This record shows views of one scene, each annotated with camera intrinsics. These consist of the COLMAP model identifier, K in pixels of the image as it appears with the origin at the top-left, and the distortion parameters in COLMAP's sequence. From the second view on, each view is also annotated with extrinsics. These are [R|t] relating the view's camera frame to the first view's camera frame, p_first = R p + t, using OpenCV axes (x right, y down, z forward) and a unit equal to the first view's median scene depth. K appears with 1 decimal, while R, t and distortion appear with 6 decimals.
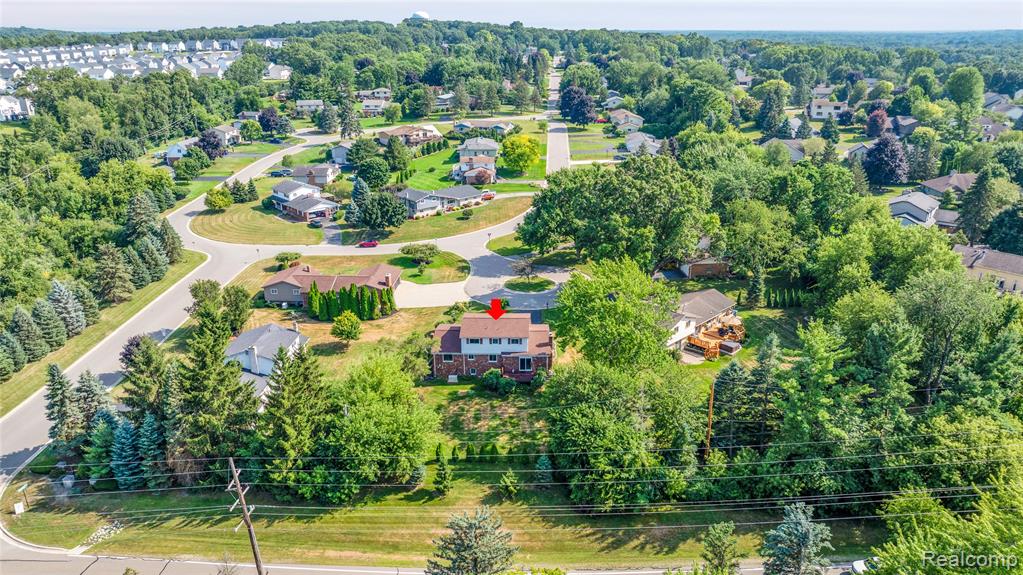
lens RADIAL K [[721.0, 0, 511.5], [0, 721.0, 287.5], [0, 0, 1]] dist [-0.011950, 0.002854]
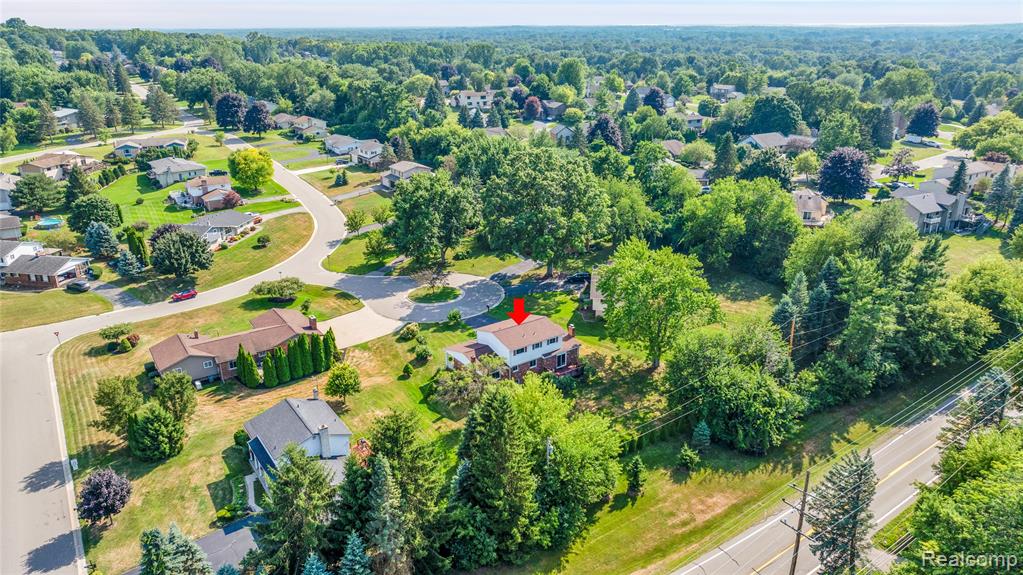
lens RADIAL K [[721.0, 0, 511.5], [0, 721.0, 287.5], [0, 0, 1]] dist [-0.011950, 0.002854]
pose [[0.796601, -0.209135, 0.567177, -0.330426], [0.207487, 0.975843, 0.068406, -0.043741], [-0.567782, 0.063189, 0.820750, 0.109261]]
